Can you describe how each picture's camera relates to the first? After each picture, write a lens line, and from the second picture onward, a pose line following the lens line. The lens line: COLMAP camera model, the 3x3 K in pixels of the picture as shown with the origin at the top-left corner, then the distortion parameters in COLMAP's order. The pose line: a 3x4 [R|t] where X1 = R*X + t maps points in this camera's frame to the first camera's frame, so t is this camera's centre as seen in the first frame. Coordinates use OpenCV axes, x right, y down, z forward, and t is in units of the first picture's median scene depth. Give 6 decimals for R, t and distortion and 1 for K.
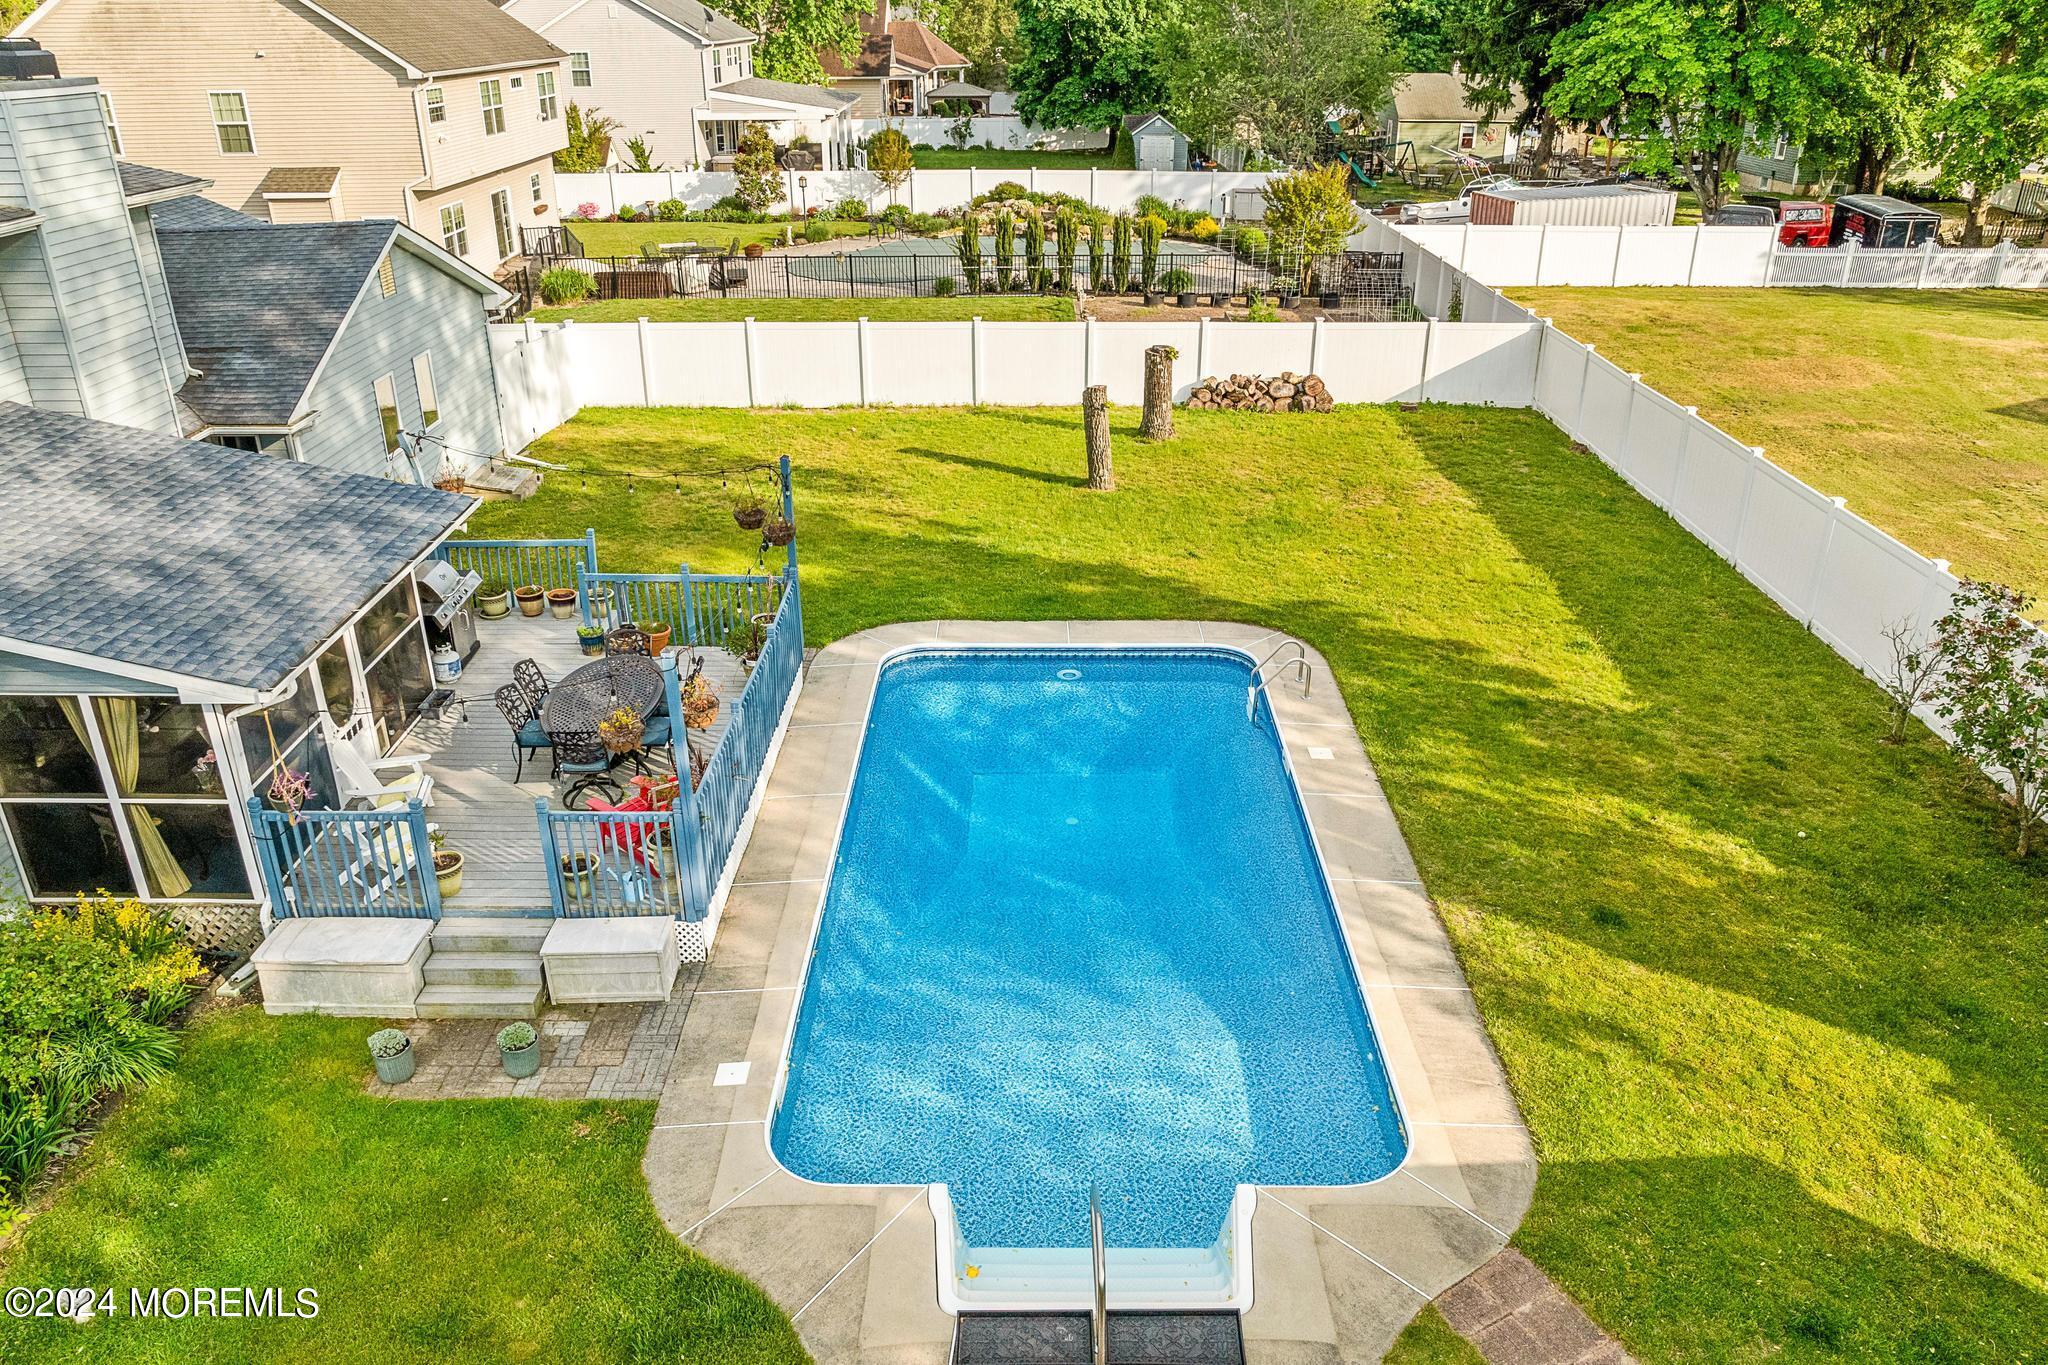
lens RADIAL K [[1445.0, 0, 1024.0], [0, 1445.0, 682.5], [0, 0, 1]] dist [-0.040916, -0.001304]
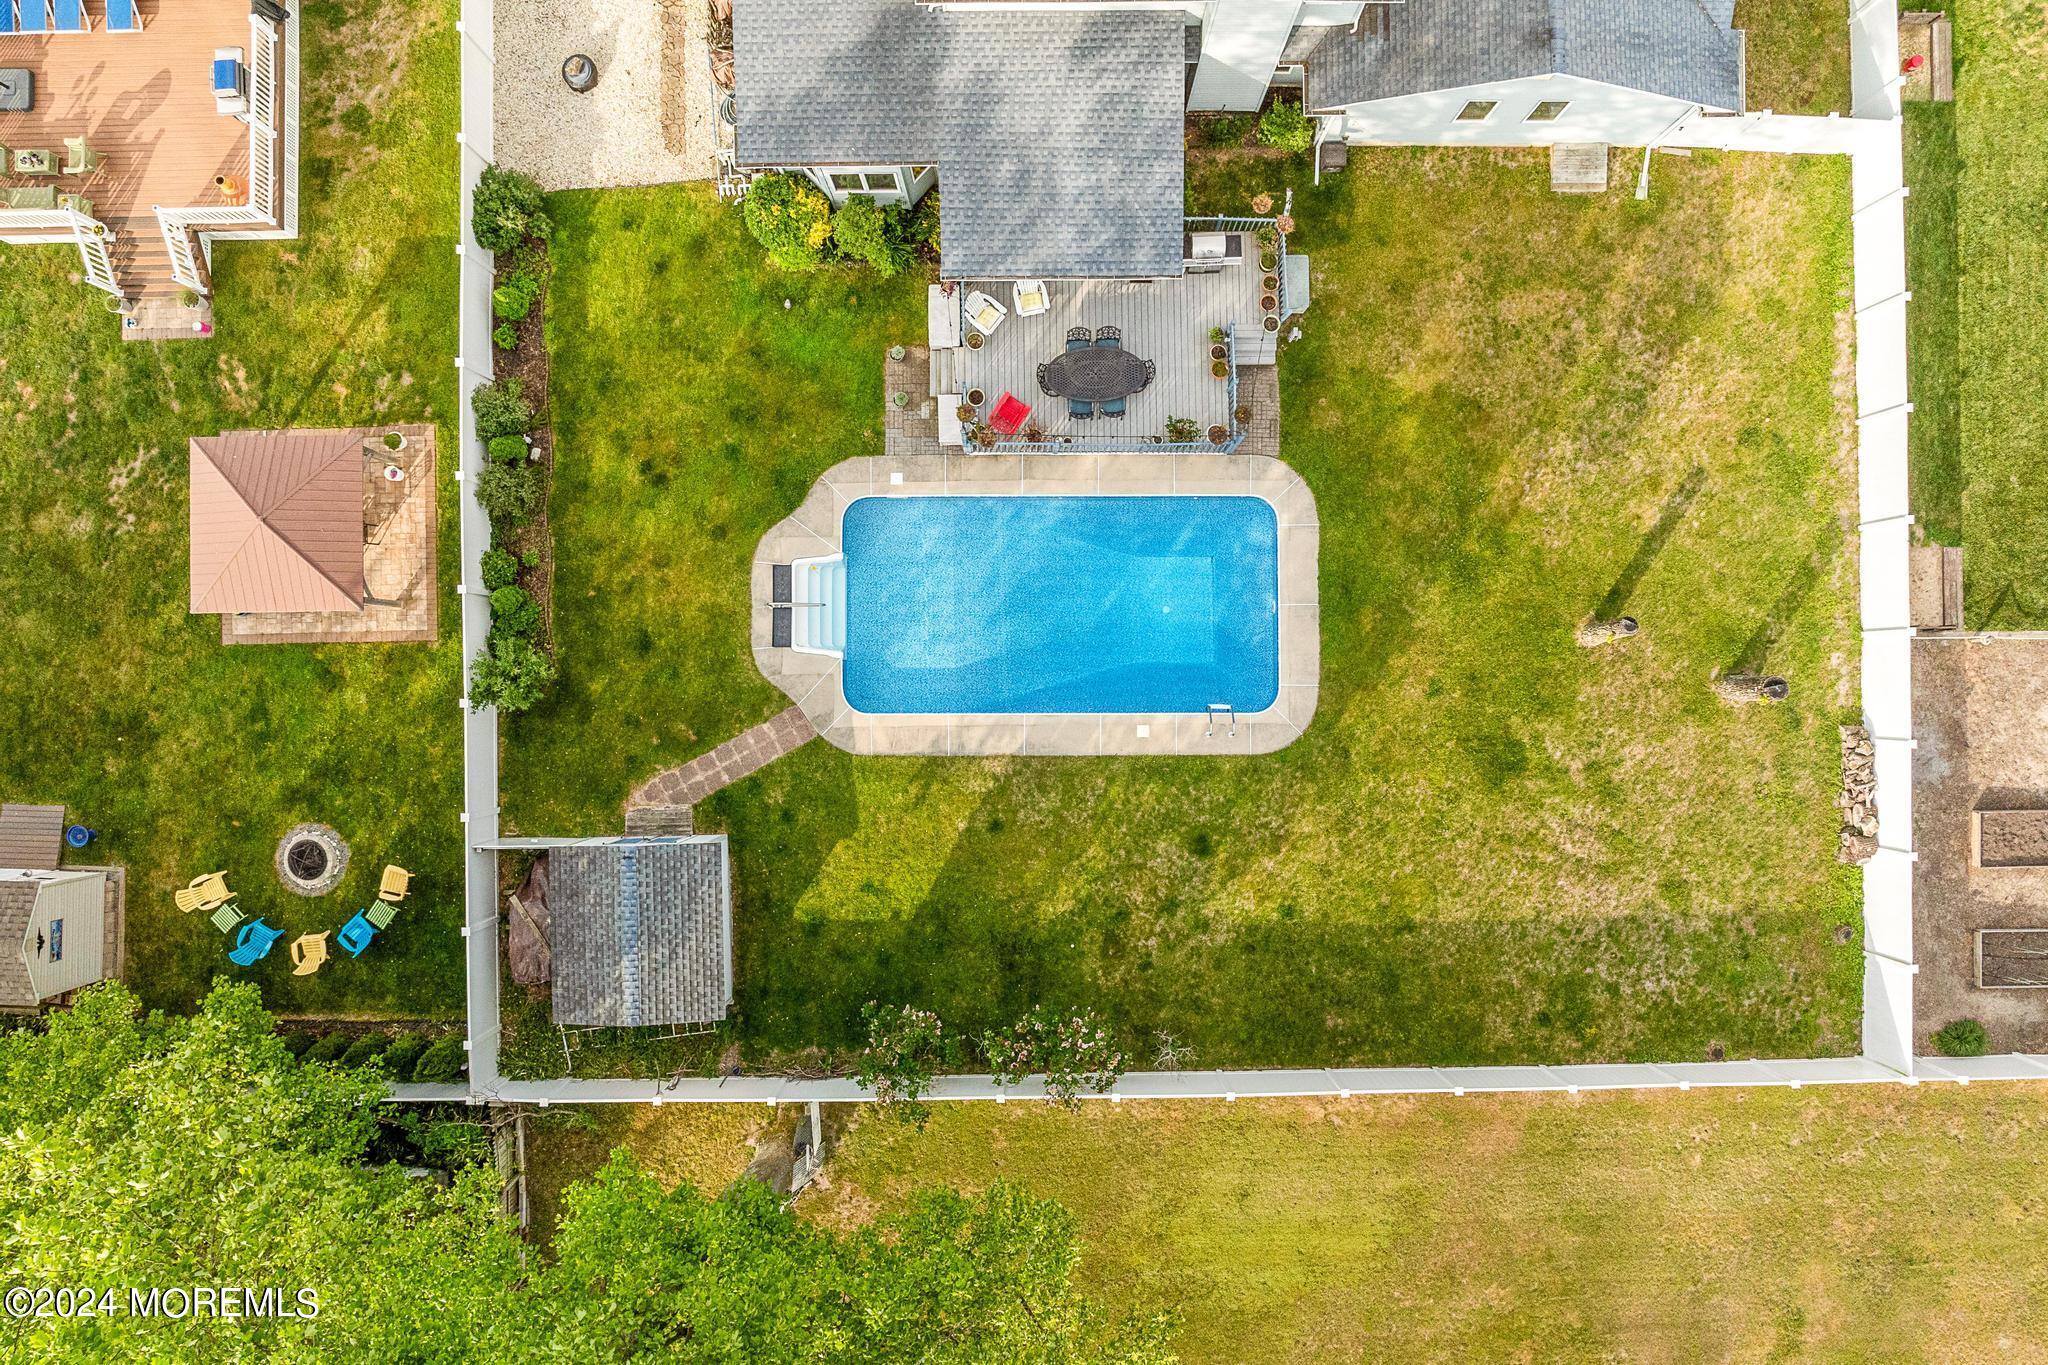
lens RADIAL K [[1445.0, 0, 1024.0], [0, 1445.0, 682.5], [0, 0, 1]] dist [-0.040916, -0.001304]
pose [[0.012413, 0.999790, 0.016312, 0.124340], [-0.424201, -0.009507, 0.905518, -1.973848], [0.905483, -0.018160, 0.423994, 0.026050]]
